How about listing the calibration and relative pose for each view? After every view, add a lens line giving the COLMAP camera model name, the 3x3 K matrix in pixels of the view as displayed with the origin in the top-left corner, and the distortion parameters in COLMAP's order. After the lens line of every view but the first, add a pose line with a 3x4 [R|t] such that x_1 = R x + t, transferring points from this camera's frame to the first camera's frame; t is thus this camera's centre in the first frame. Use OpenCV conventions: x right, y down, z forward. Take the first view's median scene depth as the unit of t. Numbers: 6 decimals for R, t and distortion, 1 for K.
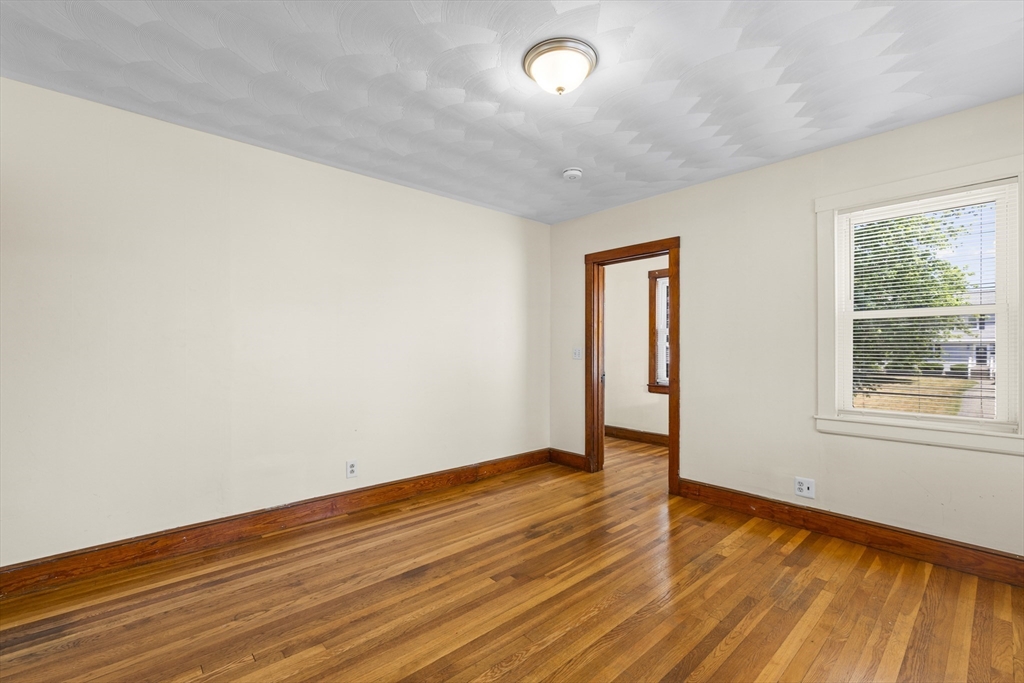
lens RADIAL K [[445.4, 0, 515.0], [0, 445.4, 347.9], [0, 0, 1]] dist [0.000091, 0.000248]
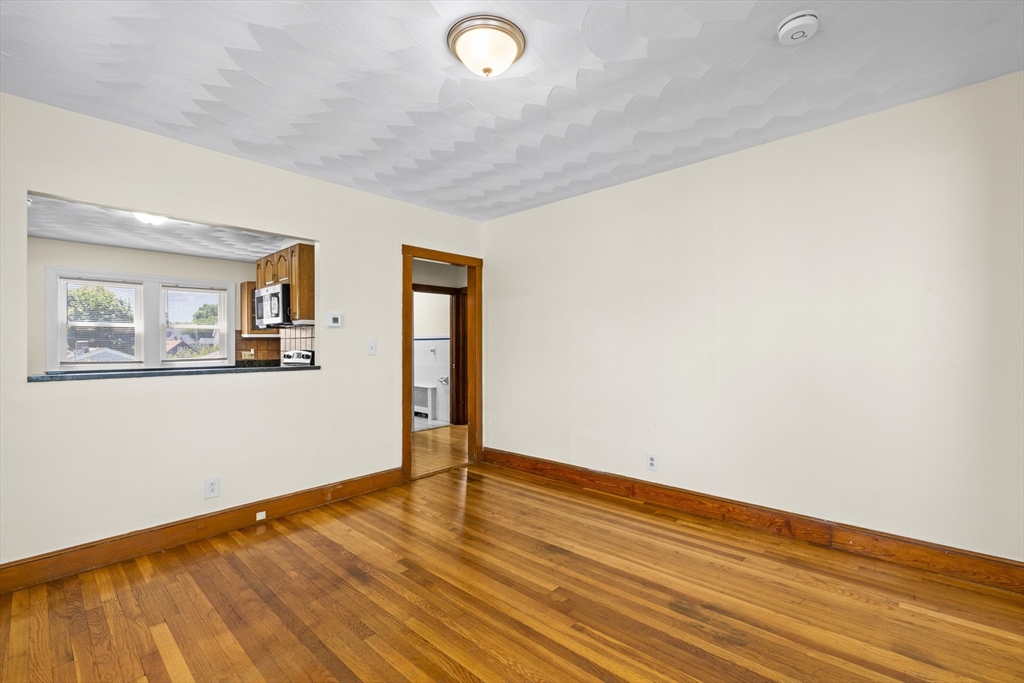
lens RADIAL K [[445.4, 0, 515.0], [0, 445.4, 347.9], [0, 0, 1]] dist [0.000091, 0.000248]
pose [[0.097204, 0.005095, -0.995251, 0.751765], [0.004329, 0.999975, 0.005542, 0.000552], [0.995255, -0.004847, 0.097179, 0.699167]]
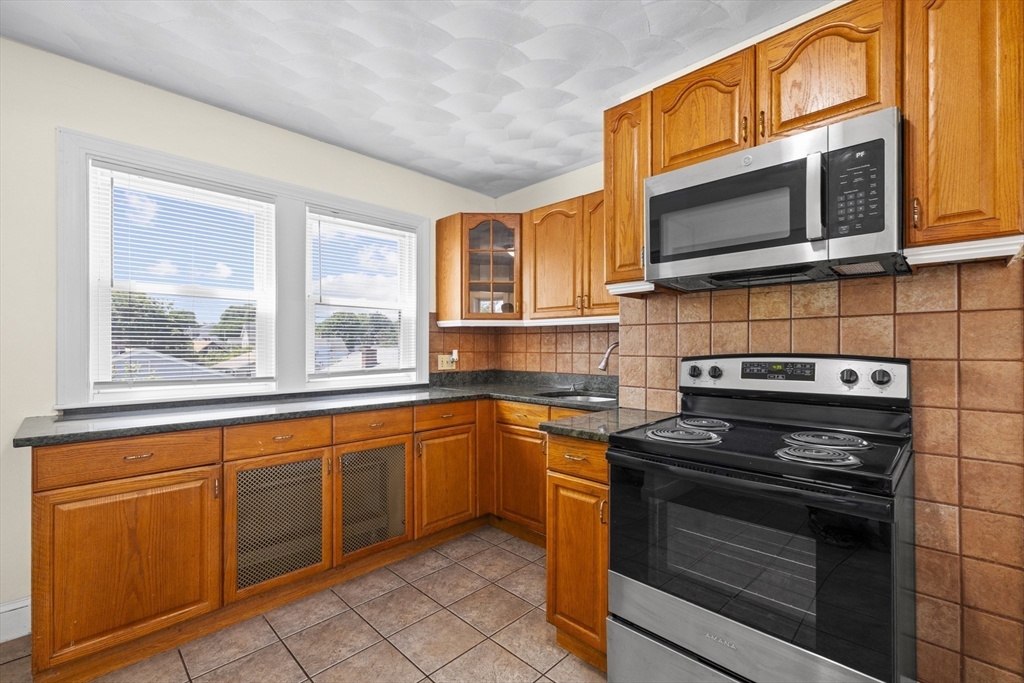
lens RADIAL K [[445.4, 0, 515.0], [0, 445.4, 347.9], [0, 0, 1]] dist [0.000091, 0.000248]
pose [[0.057883, 0.002513, -0.998320, 0.483145], [0.002465, 0.999993, 0.002660, 0.001332], [0.998320, -0.002615, 0.057876, 0.473404]]
